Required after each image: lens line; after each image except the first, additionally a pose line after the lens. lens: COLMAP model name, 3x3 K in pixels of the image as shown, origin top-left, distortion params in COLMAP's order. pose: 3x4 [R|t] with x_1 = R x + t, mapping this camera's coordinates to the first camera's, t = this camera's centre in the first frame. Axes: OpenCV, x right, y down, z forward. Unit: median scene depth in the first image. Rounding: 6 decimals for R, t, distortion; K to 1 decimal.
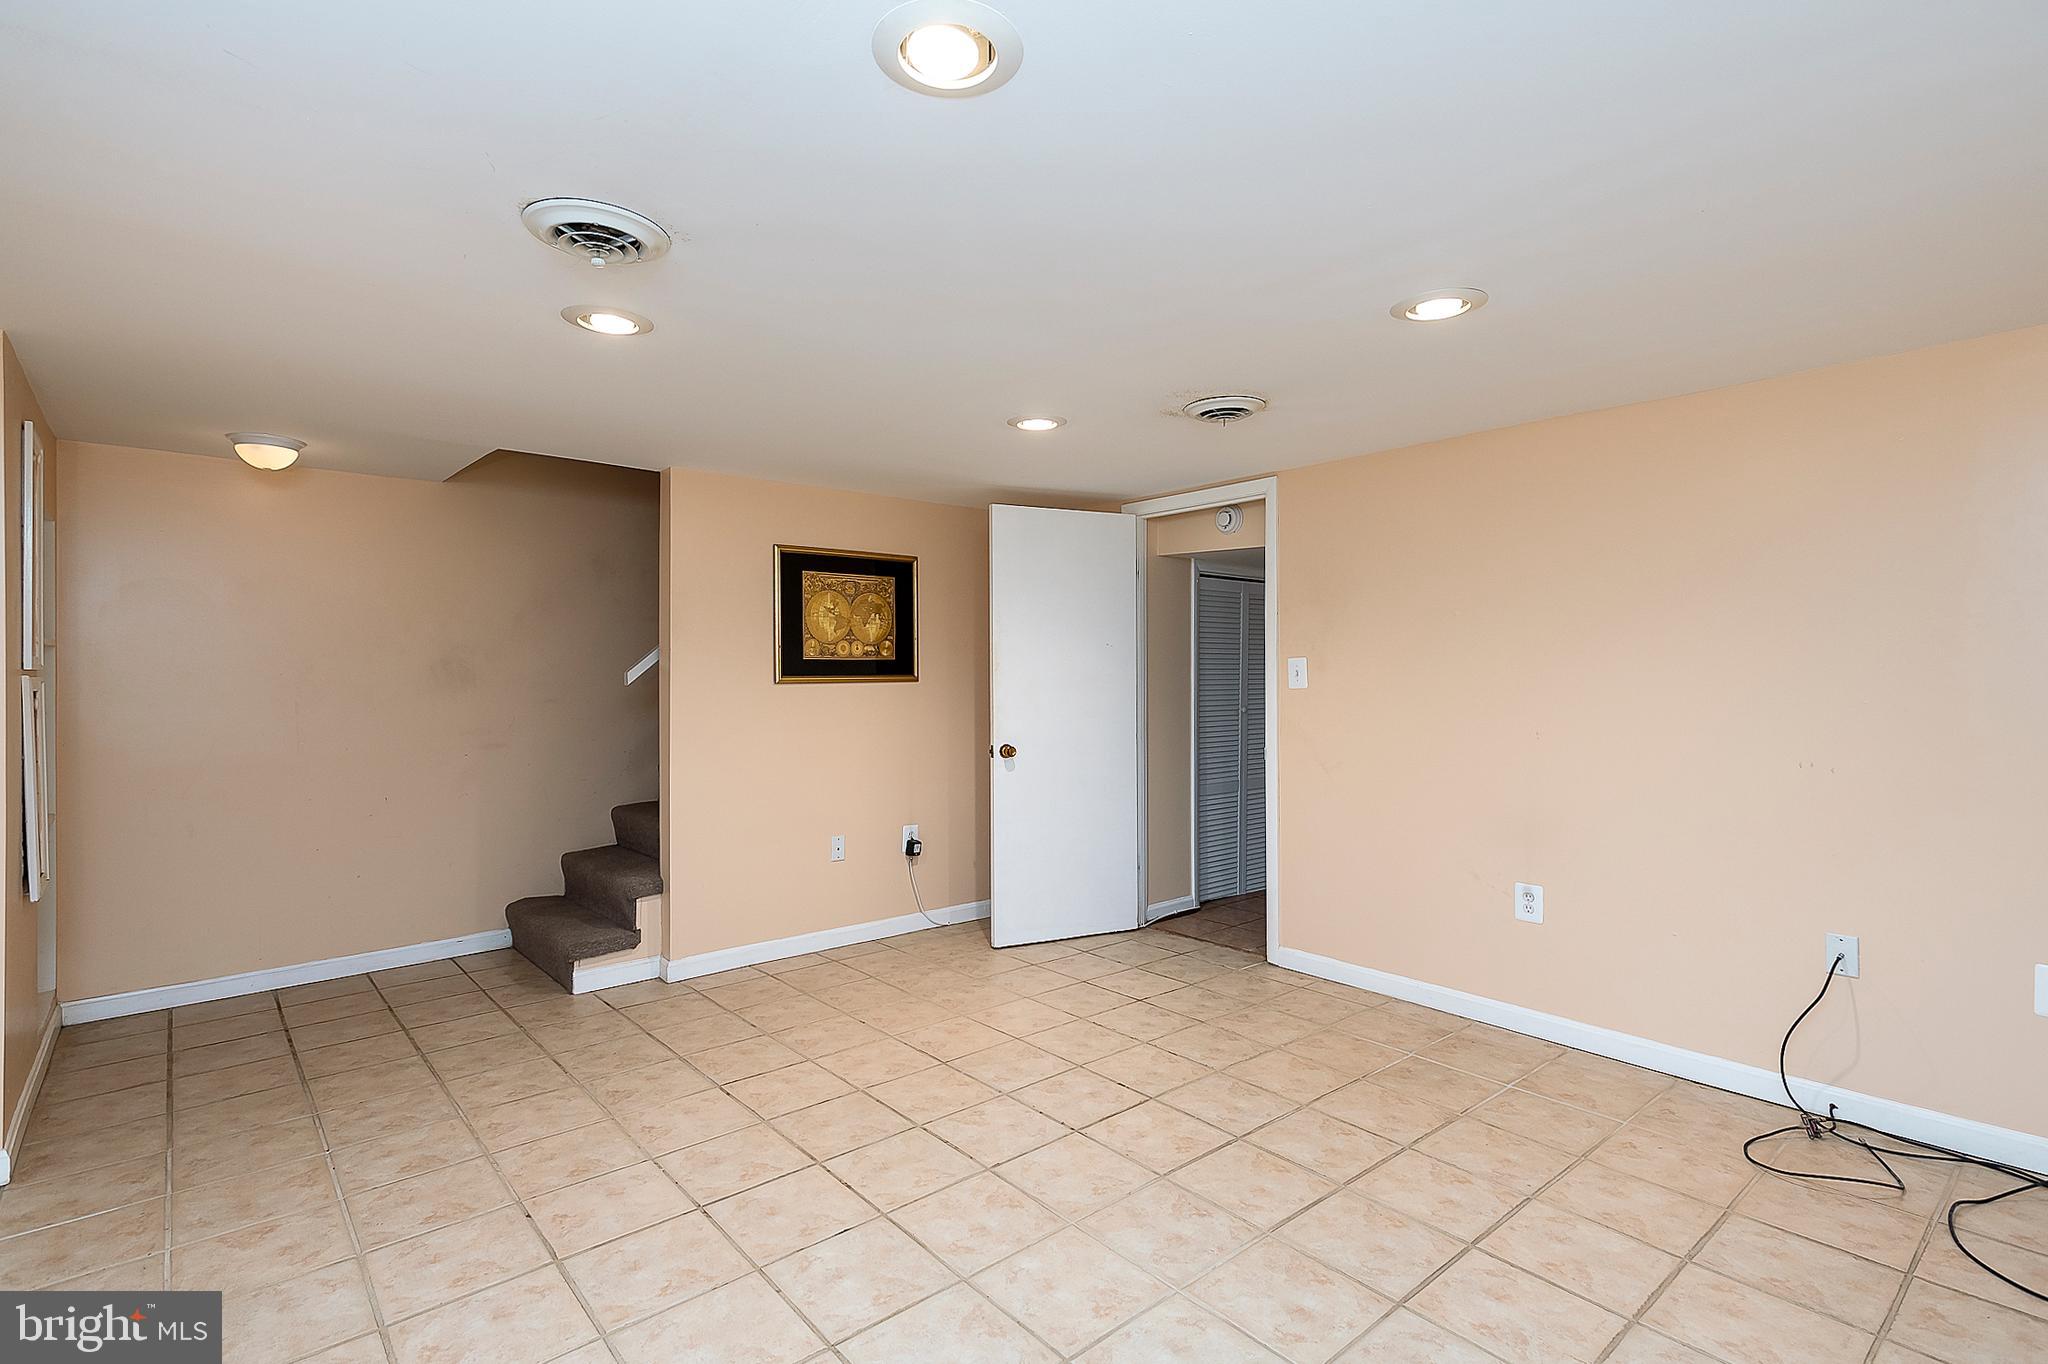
lens RADIAL K [[958.3, 0, 1021.9], [0, 958.3, 681.5], [0, 0, 1]] dist [0.032321, -0.002454]
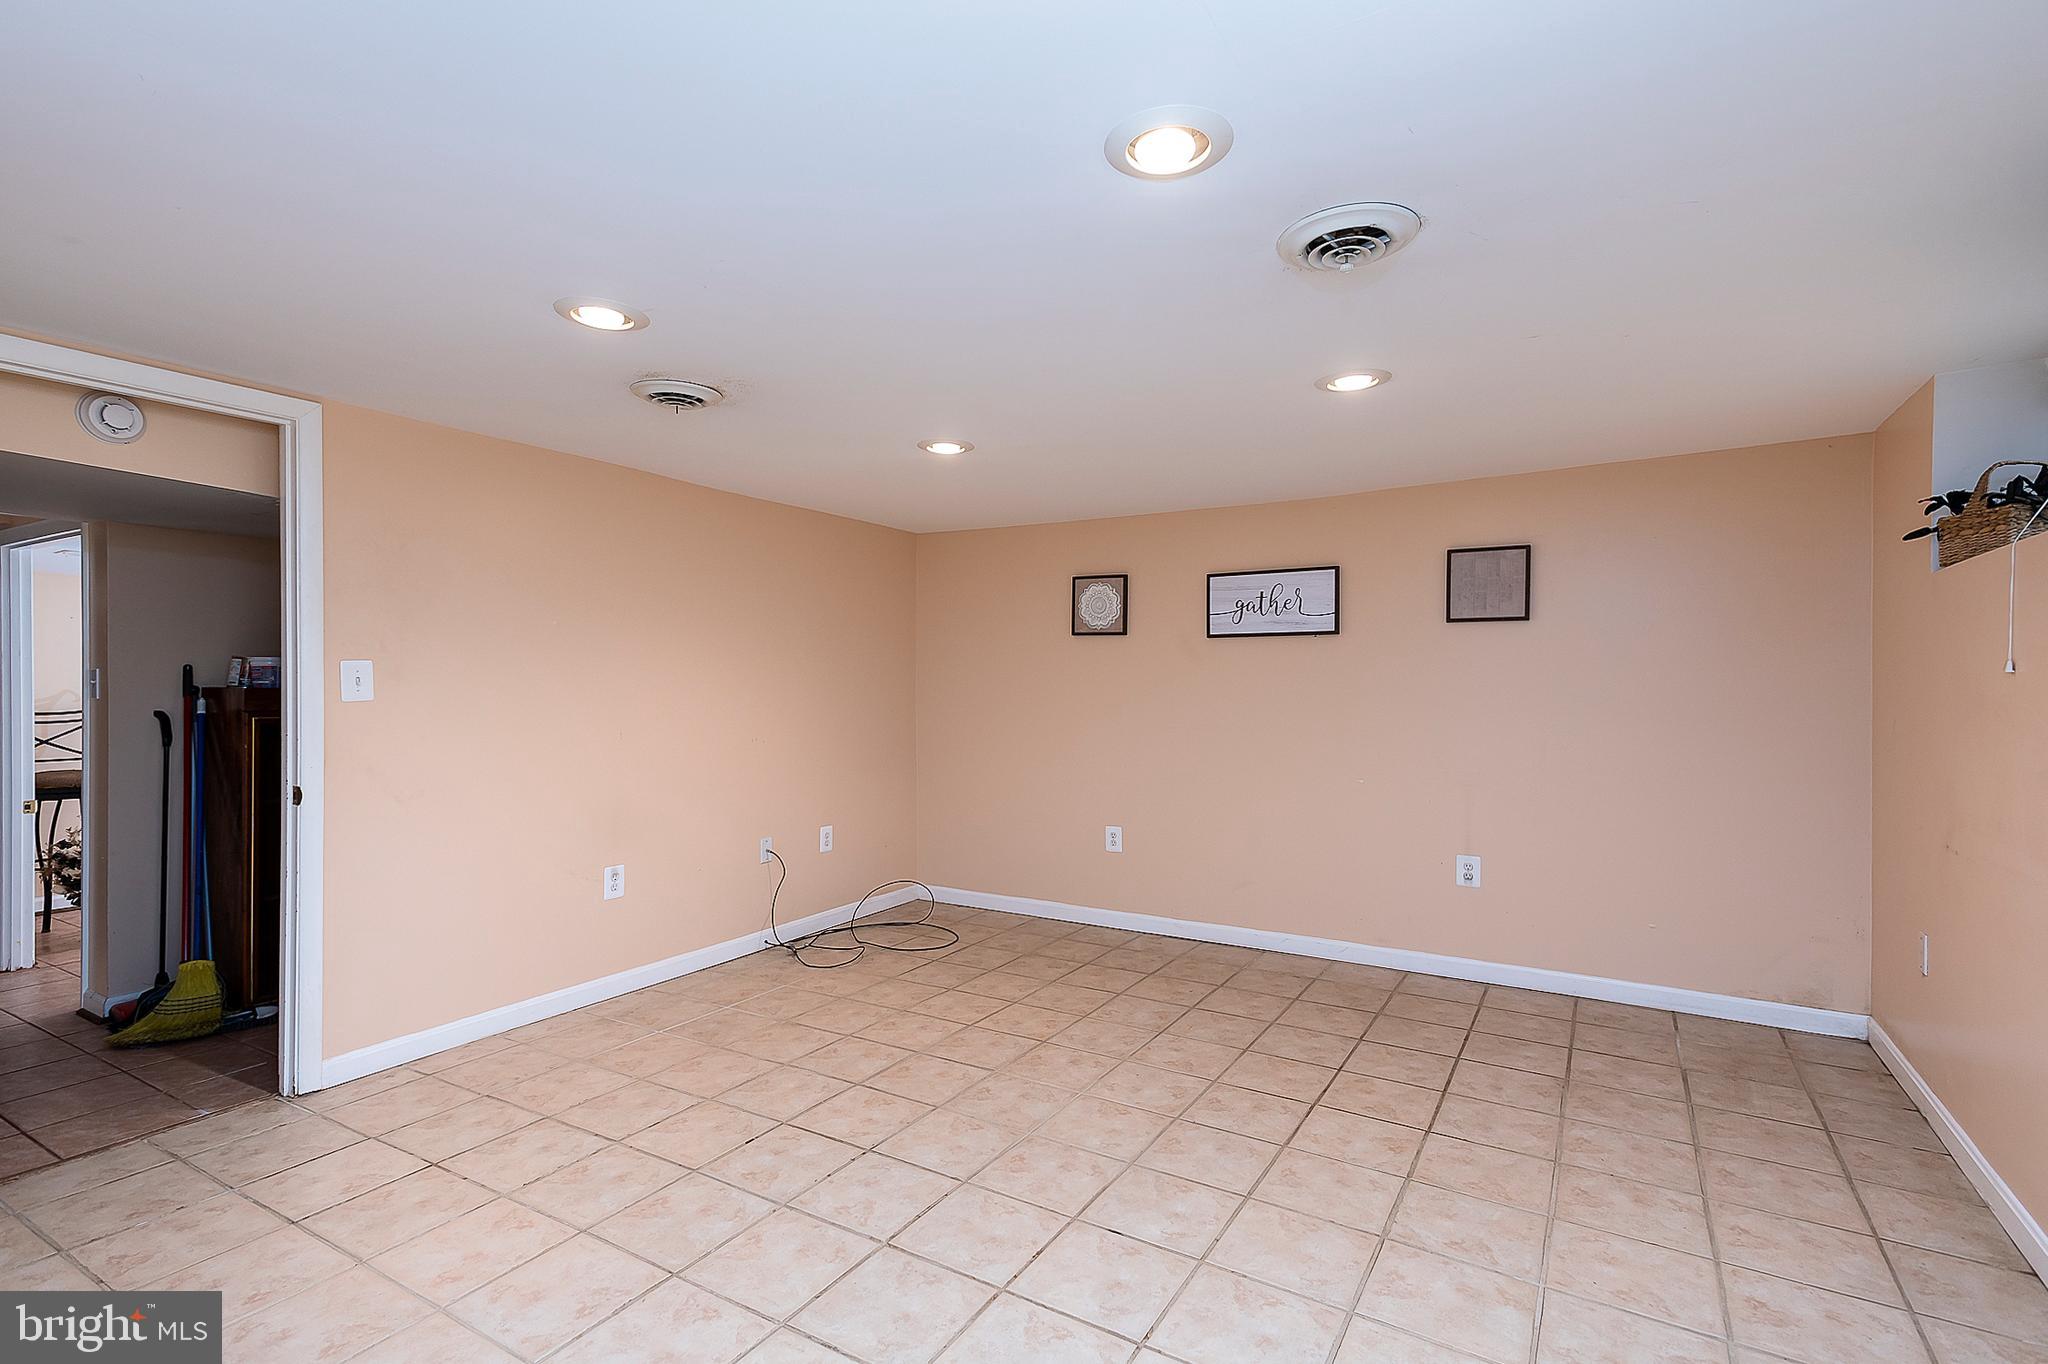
lens RADIAL K [[958.3, 0, 1002.8], [0, 958.3, 687.0], [0, 0, 1]] dist [0.032321, -0.002454]
pose [[-0.291351, -0.000498, 0.956616, -0.726194], [0.005960, 0.999980, 0.002336, -0.003327], [-0.956598, 0.006382, -0.291342, 0.912243]]
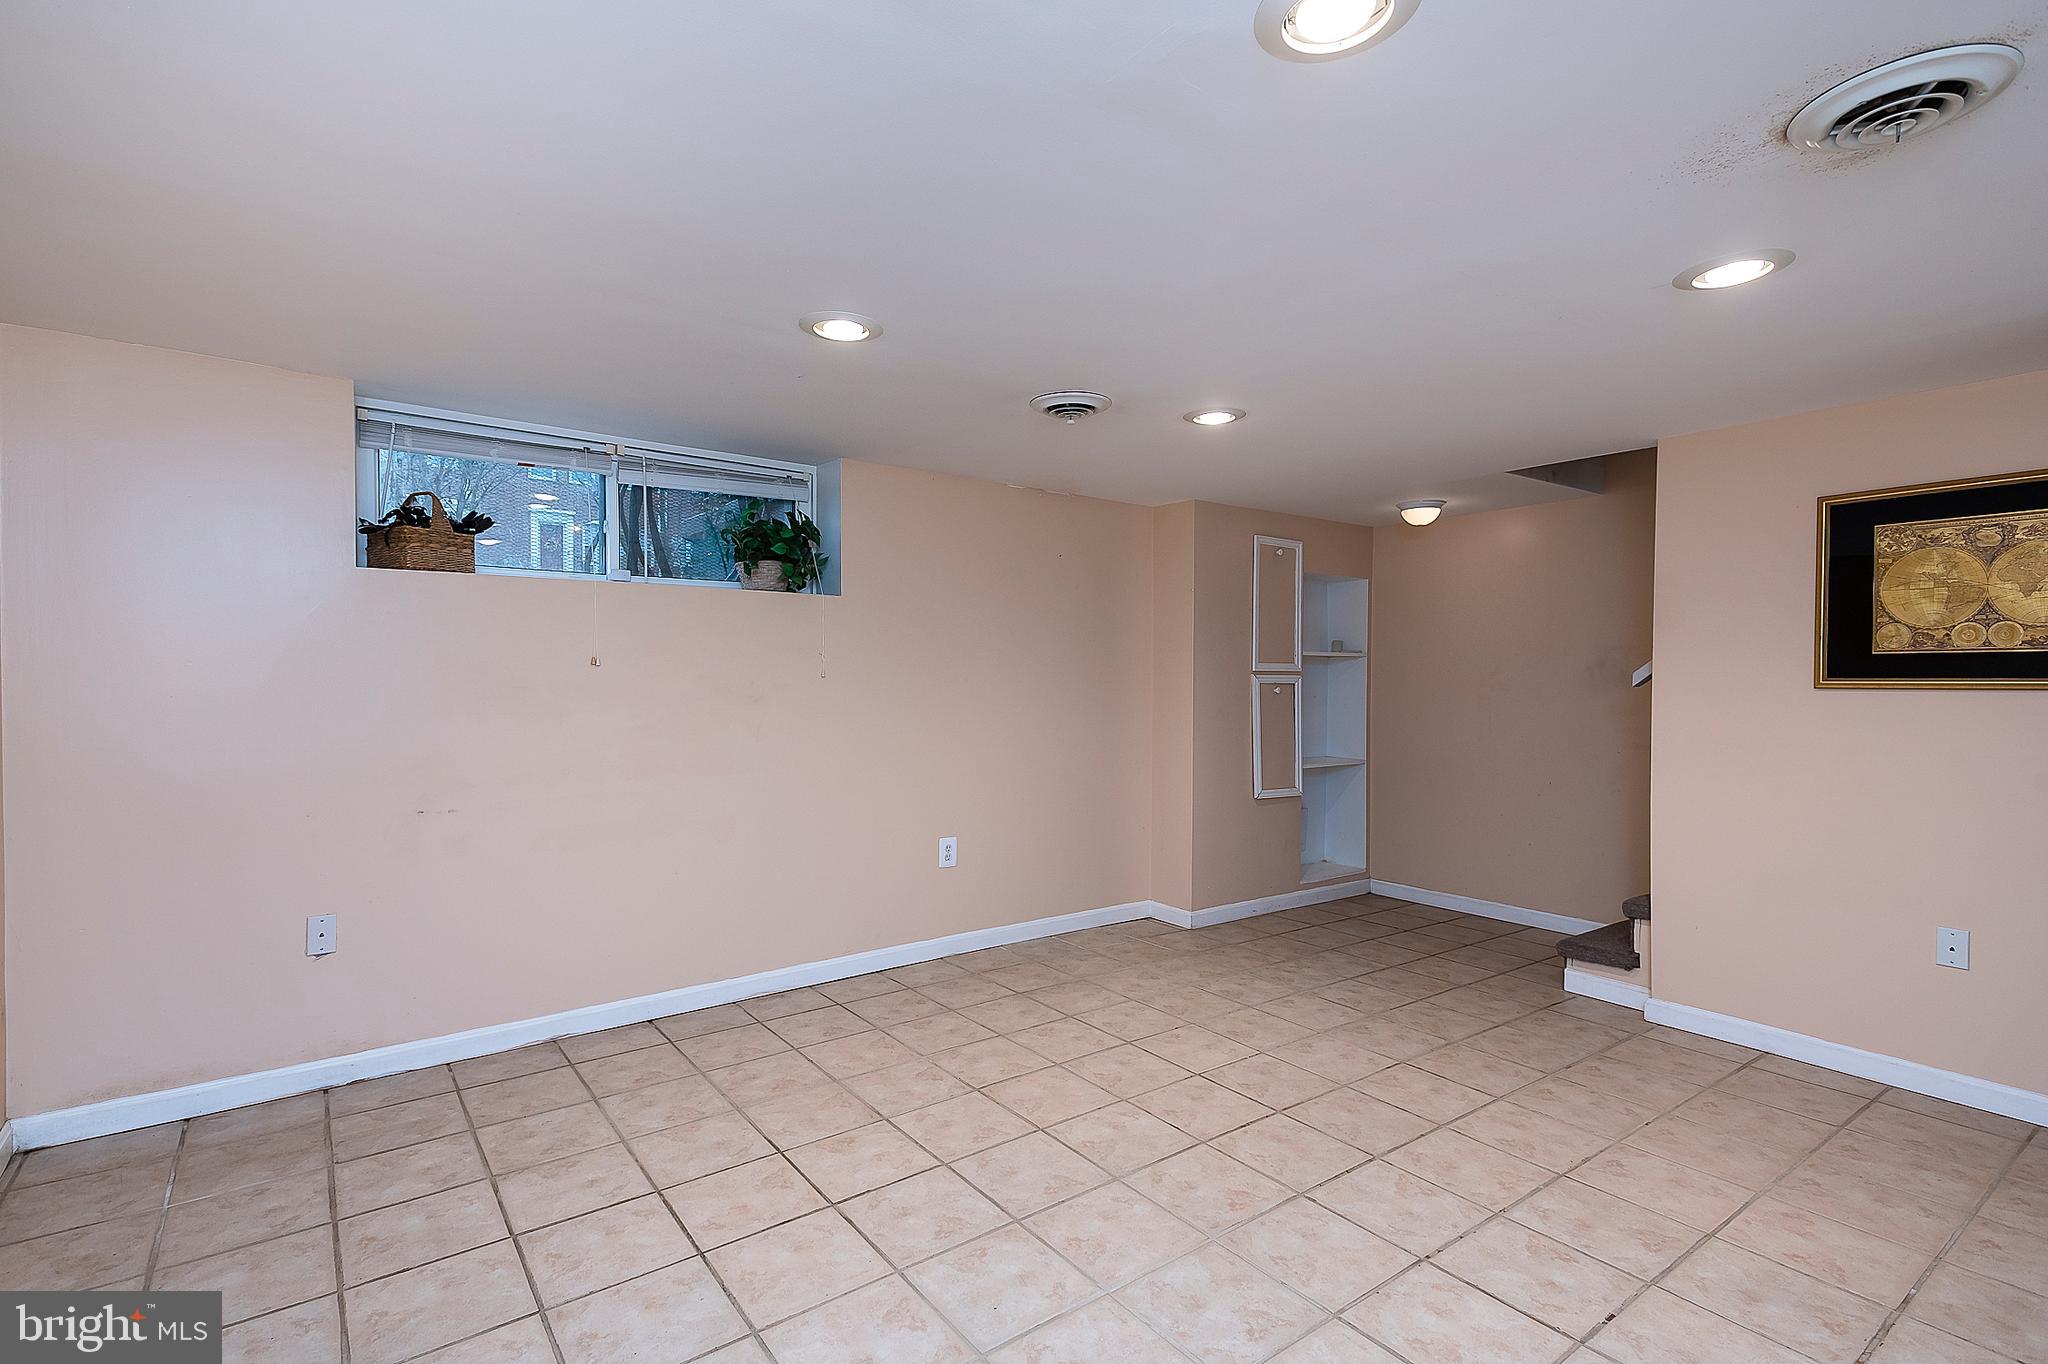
lens RADIAL K [[958.3, 0, 1025.1], [0, 958.3, 680.5], [0, 0, 1]] dist [0.032321, -0.002454]
pose [[-0.063690, 0.006174, -0.997951, 0.679917], [-0.011055, 0.999915, 0.006892, -0.002686], [0.997908, 0.011471, -0.063616, 0.573398]]
